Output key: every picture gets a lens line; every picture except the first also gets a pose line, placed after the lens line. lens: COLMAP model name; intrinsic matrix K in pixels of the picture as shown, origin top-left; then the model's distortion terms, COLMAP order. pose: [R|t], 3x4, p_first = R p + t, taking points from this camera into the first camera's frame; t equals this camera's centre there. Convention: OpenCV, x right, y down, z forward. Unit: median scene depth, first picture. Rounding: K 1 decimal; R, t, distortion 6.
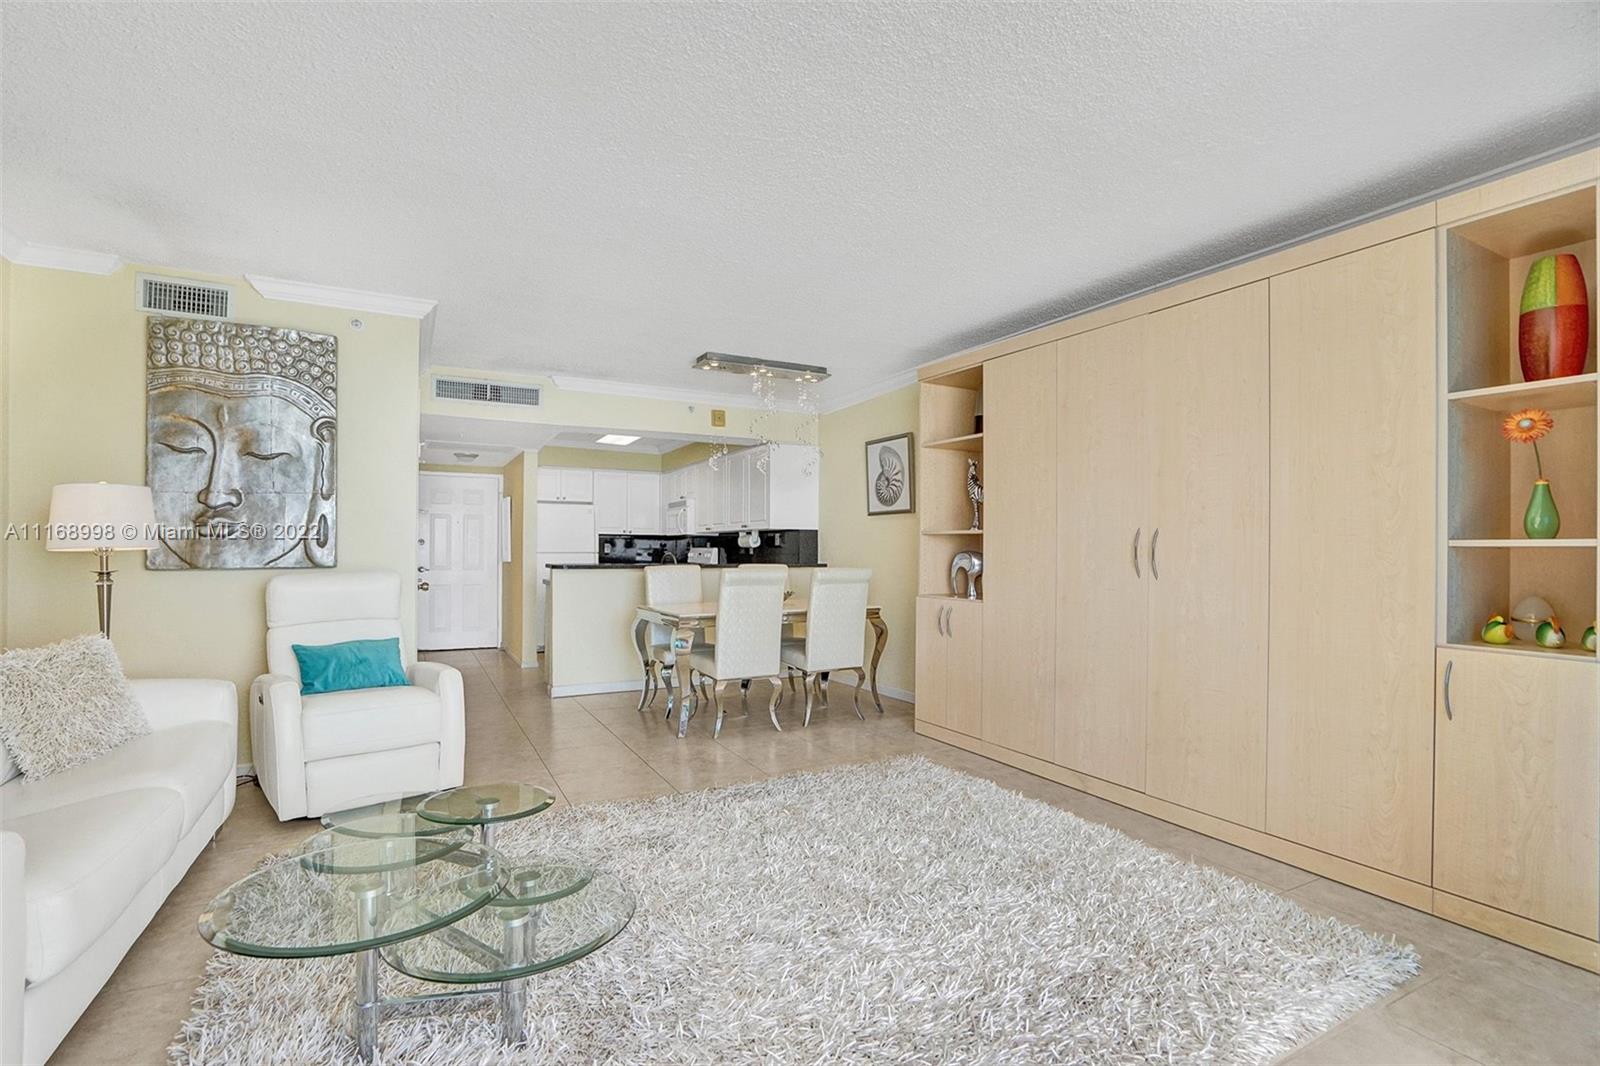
lens RADIAL K [[781.8, 0, 795.5], [0, 781.8, 535.1], [0, 0, 1]] dist [-0.026843, 0.025657]
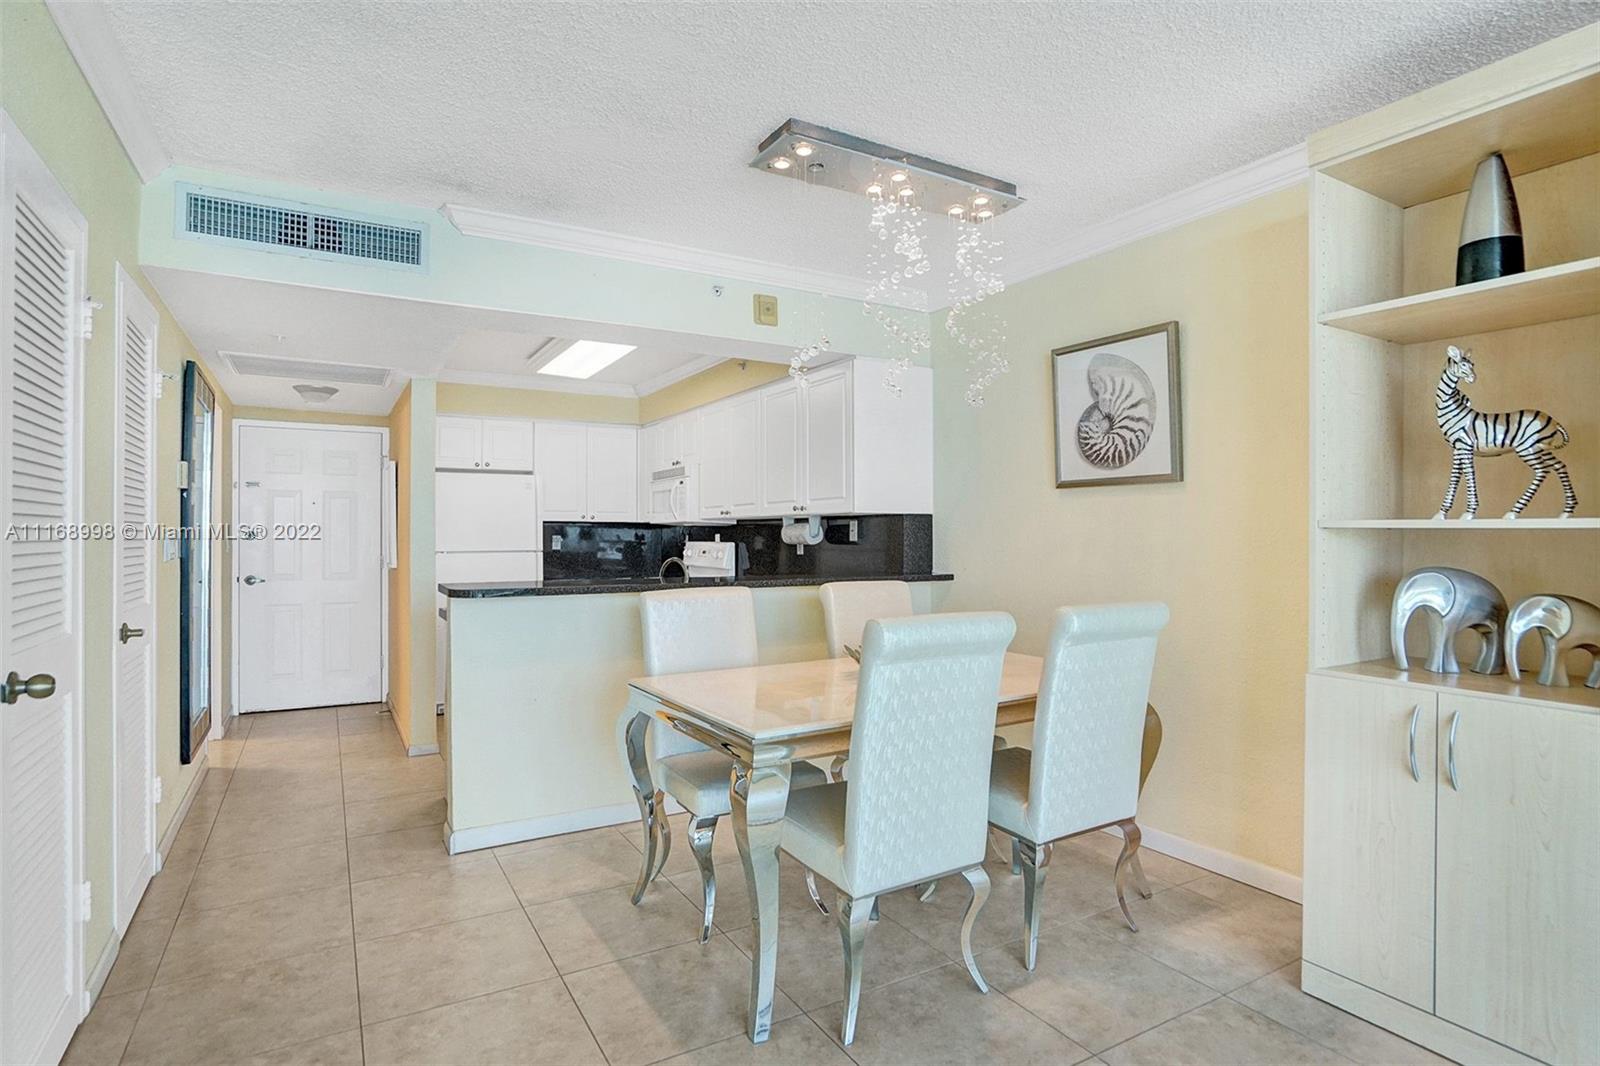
lens RADIAL K [[842.6, 0, 800.0], [0, 842.6, 532.3], [0, 0, 1]] dist [-0.040417, 0.000732]
pose [[0.998663, -0.004834, 0.051469, -0.122534], [0.003897, 0.999825, 0.018295, -0.006503], [-0.051549, -0.018070, 0.998507, 0.477973]]
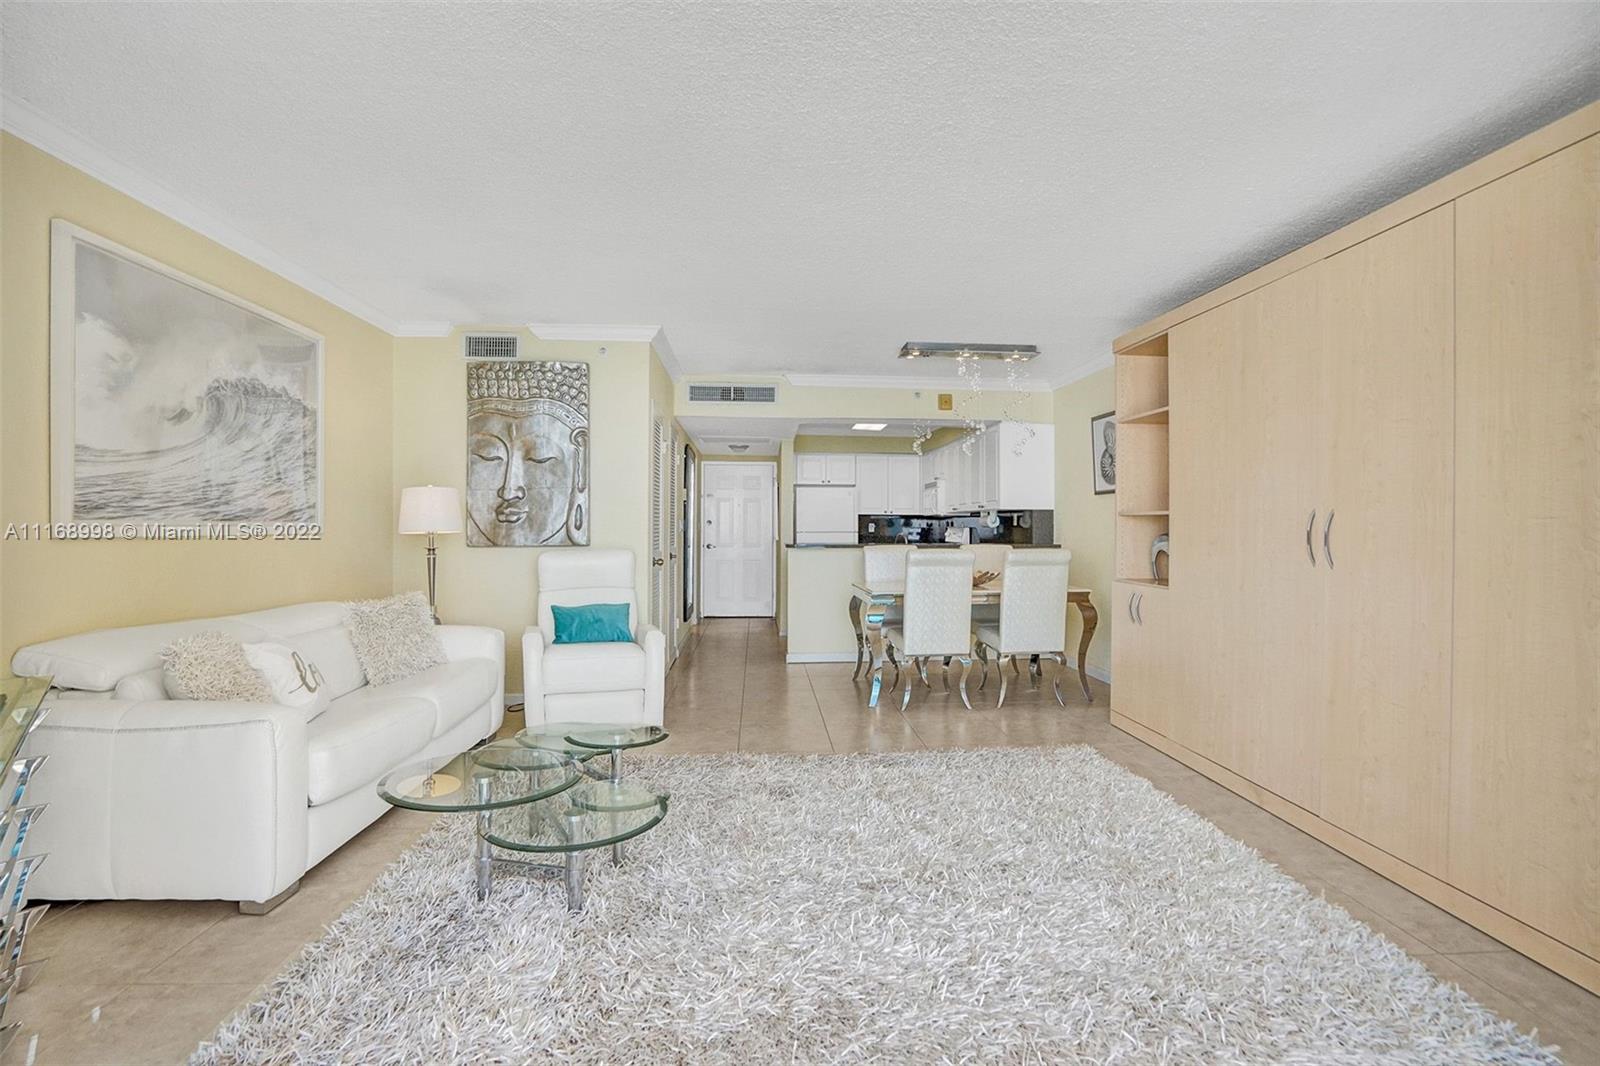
lens RADIAL K [[781.8, 0, 796.5], [0, 781.8, 514.7], [0, 0, 1]] dist [-0.003178, 0.000012]
pose [[0.913740, -0.007238, -0.406234, 0.161298], [0.008569, 0.999962, 0.001458, -0.005607], [0.406208, -0.004813, 0.913768, -0.018274]]
